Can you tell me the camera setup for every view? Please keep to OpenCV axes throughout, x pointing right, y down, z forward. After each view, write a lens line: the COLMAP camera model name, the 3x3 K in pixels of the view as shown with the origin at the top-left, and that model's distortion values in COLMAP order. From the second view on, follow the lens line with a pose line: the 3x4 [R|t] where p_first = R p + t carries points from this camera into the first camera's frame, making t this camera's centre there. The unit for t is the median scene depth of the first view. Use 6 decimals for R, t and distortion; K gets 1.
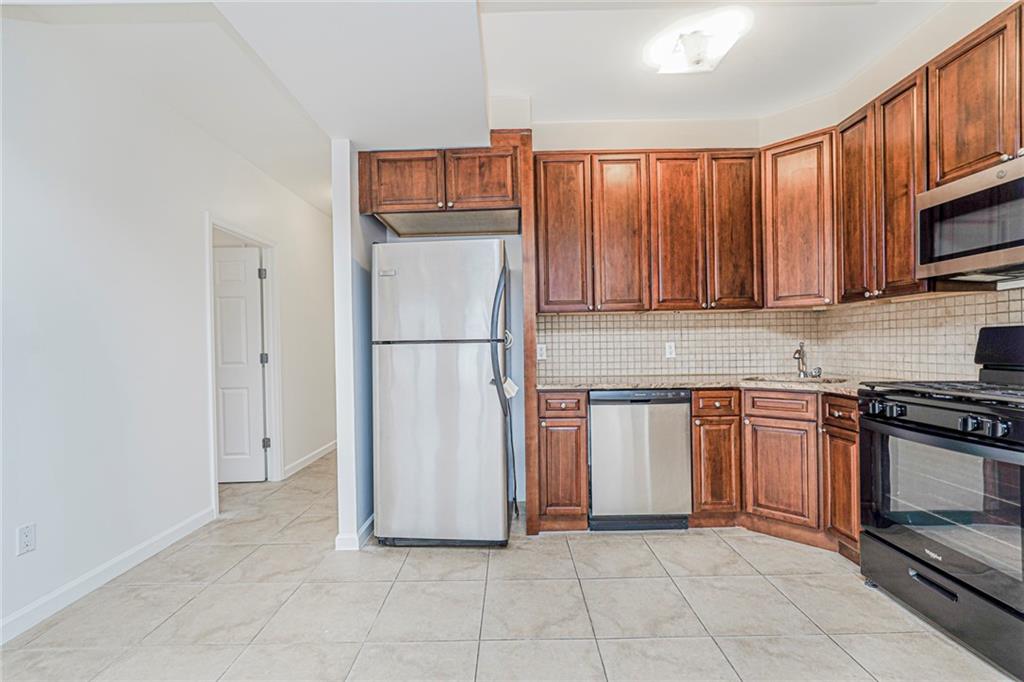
lens RADIAL K [[451.9, 0, 507.3], [0, 451.9, 345.8], [0, 0, 1]] dist [-0.010674, 0.002246]
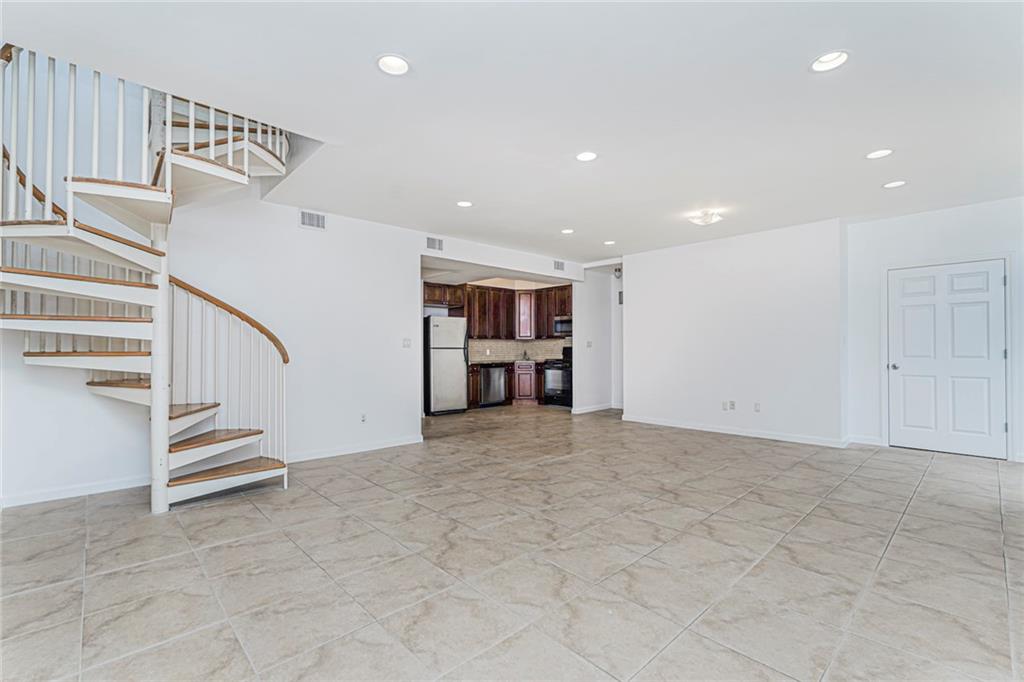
lens RADIAL K [[451.9, 0, 512.1], [0, 451.9, 341.7], [0, 0, 1]] dist [-0.010674, 0.002246]
pose [[0.713721, 0.025502, 0.699966, -1.759038], [-0.003332, 0.999449, -0.033015, 0.039883], [-0.700423, 0.021231, 0.713413, -1.321918]]
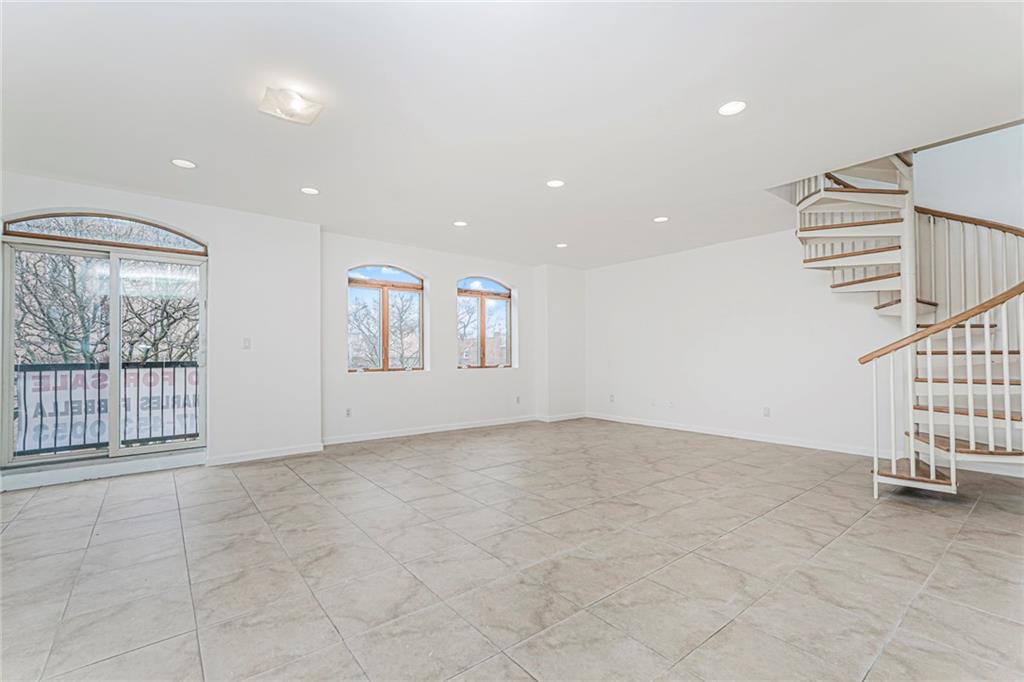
lens RADIAL K [[451.9, 0, 509.3], [0, 451.9, 344.8], [0, 0, 1]] dist [-0.010674, 0.002246]
pose [[-0.770147, 0.009264, -0.637799, 0.146370], [0.014757, 0.999886, -0.003296, 0.000380], [0.637695, -0.011950, -0.770196, 0.307194]]
